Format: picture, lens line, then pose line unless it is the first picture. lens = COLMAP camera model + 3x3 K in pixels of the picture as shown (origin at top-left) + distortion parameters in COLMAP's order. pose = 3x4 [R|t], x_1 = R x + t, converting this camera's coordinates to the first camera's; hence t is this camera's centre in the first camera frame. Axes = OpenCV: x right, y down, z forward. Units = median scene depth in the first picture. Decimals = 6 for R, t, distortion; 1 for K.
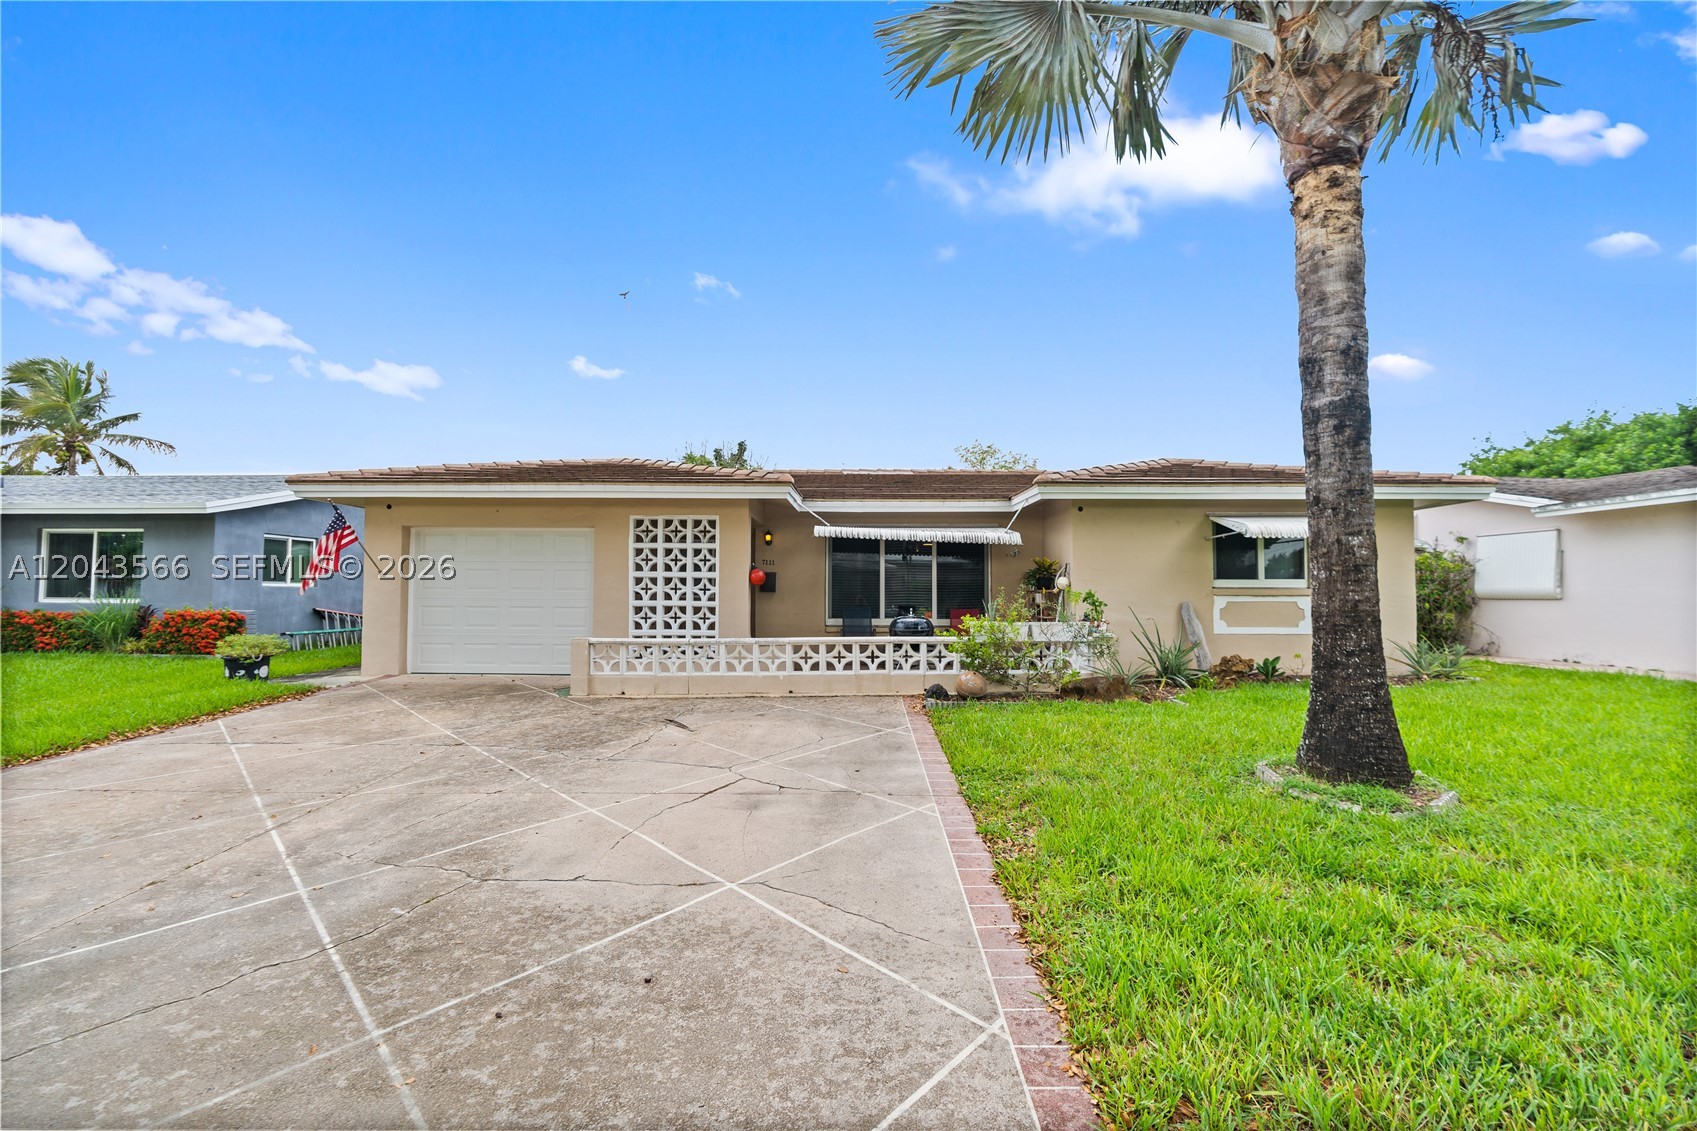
lens RADIAL K [[761.0, 0, 850.9], [0, 761.0, 563.7], [0, 0, 1]] dist [-0.005120, 0.001745]
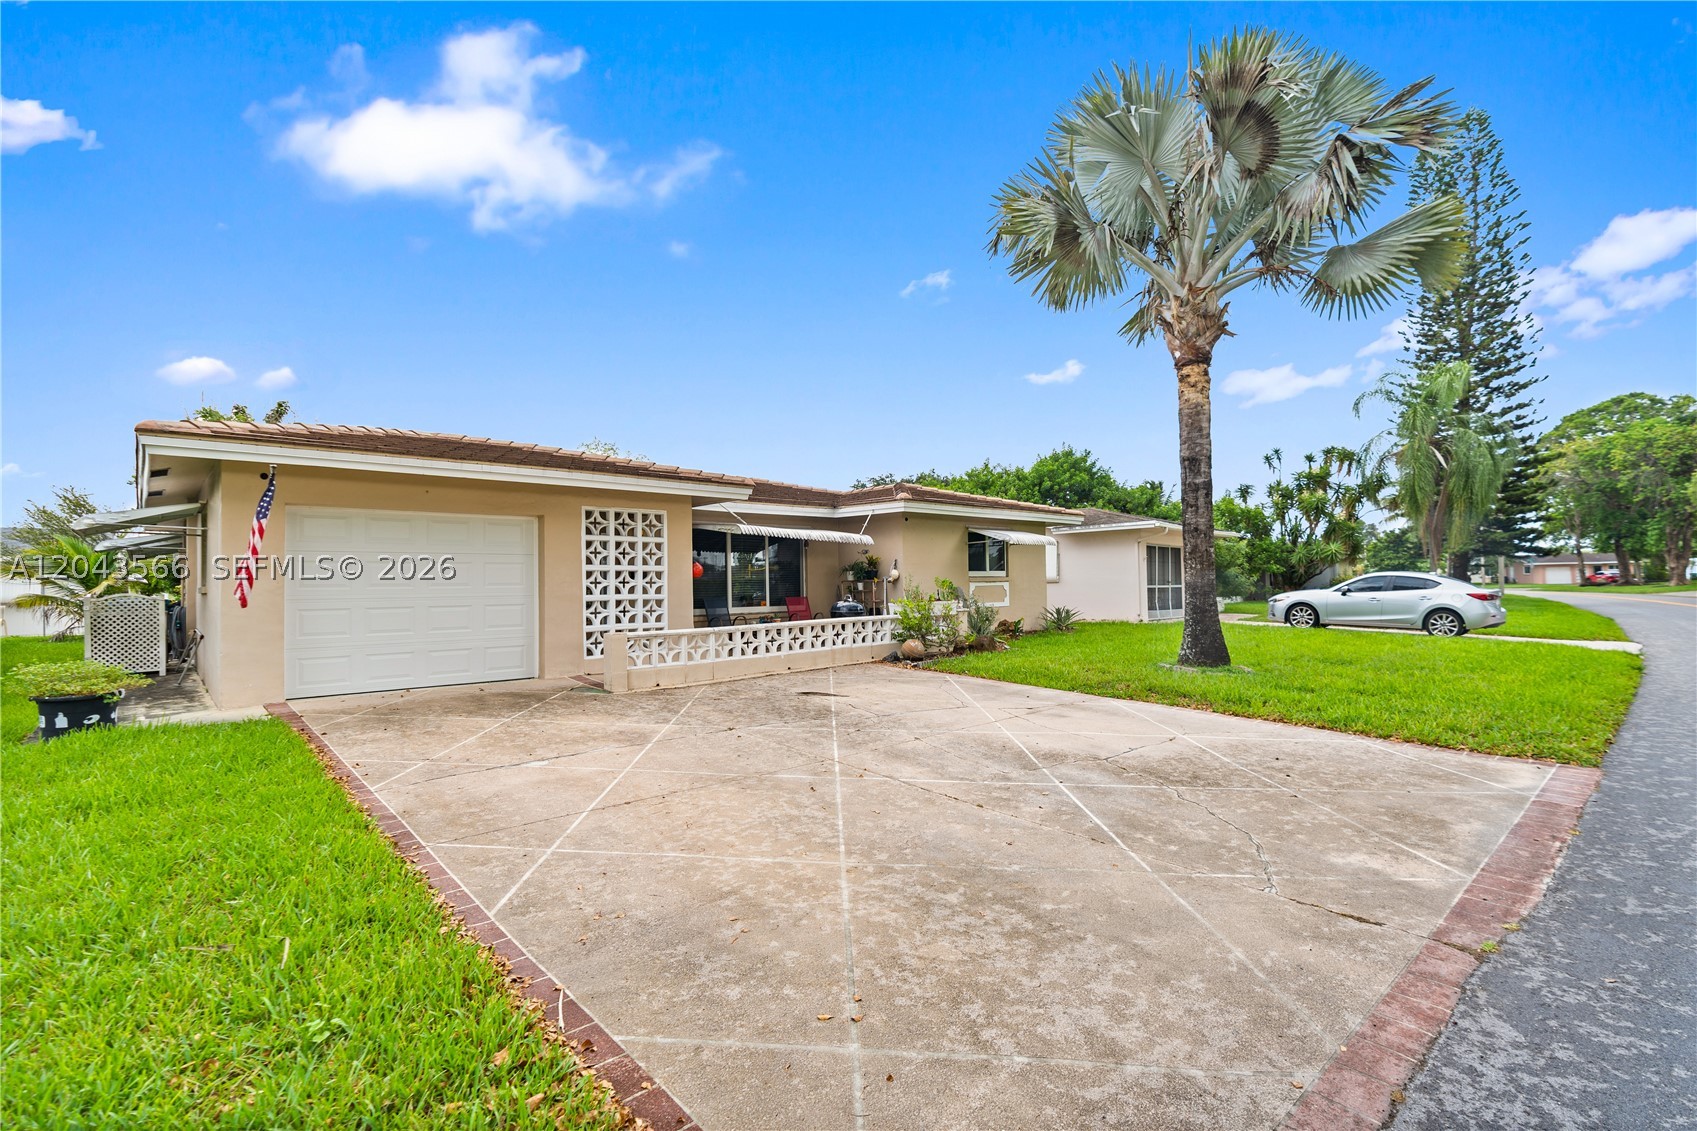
lens RADIAL K [[761.0, 0, 850.9], [0, 761.0, 563.7], [0, 0, 1]] dist [-0.005120, 0.001745]
pose [[0.732958, 0.003344, 0.680265, -0.690168], [-0.007198, 0.999970, 0.002840, 0.003736], [-0.680236, -0.006978, 0.732960, 0.073527]]
